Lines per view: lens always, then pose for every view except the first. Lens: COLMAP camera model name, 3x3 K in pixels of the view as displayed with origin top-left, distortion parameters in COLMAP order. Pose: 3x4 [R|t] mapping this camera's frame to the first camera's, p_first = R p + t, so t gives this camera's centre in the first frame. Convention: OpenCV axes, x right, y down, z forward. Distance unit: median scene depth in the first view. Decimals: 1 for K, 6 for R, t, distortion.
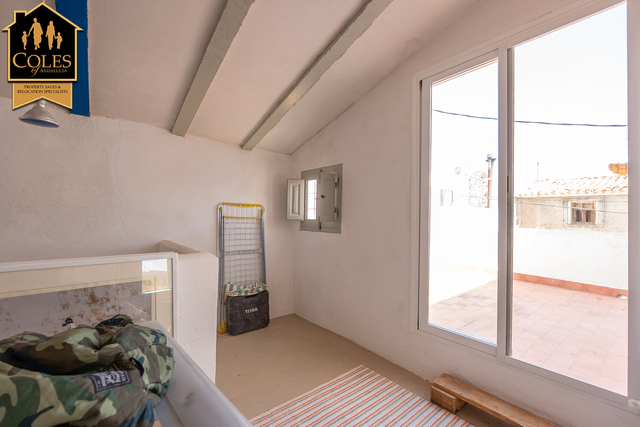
lens RADIAL K [[271.6, 0, 320.0], [0, 271.6, 213.5], [0, 0, 1]] dist [-0.007450, -0.000010]
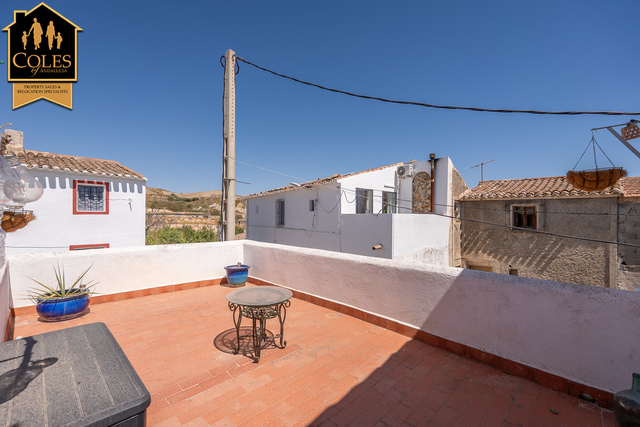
lens RADIAL K [[271.6, 0, 320.0], [0, 271.6, 213.5], [0, 0, 1]] dist [-0.007450, -0.000010]
pose [[0.991849, -0.012394, 0.126815, 0.140949], [0.011378, 0.999897, 0.008734, -0.031584], [-0.126911, -0.007220, 0.991888, 0.147353]]
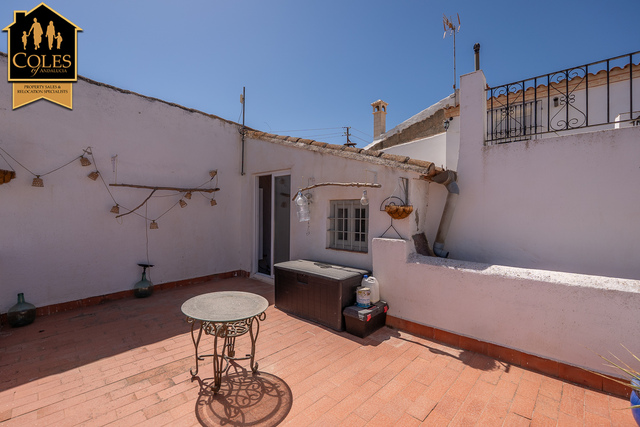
lens RADIAL K [[271.6, 0, 320.0], [0, 271.6, 213.5], [0, 0, 1]] dist [-0.007450, -0.000010]
pose [[-0.989999, -0.029081, -0.138045, 0.078547], [-0.027502, 0.999533, -0.013332, -0.020420], [0.138368, -0.009402, -0.990336, 0.606088]]
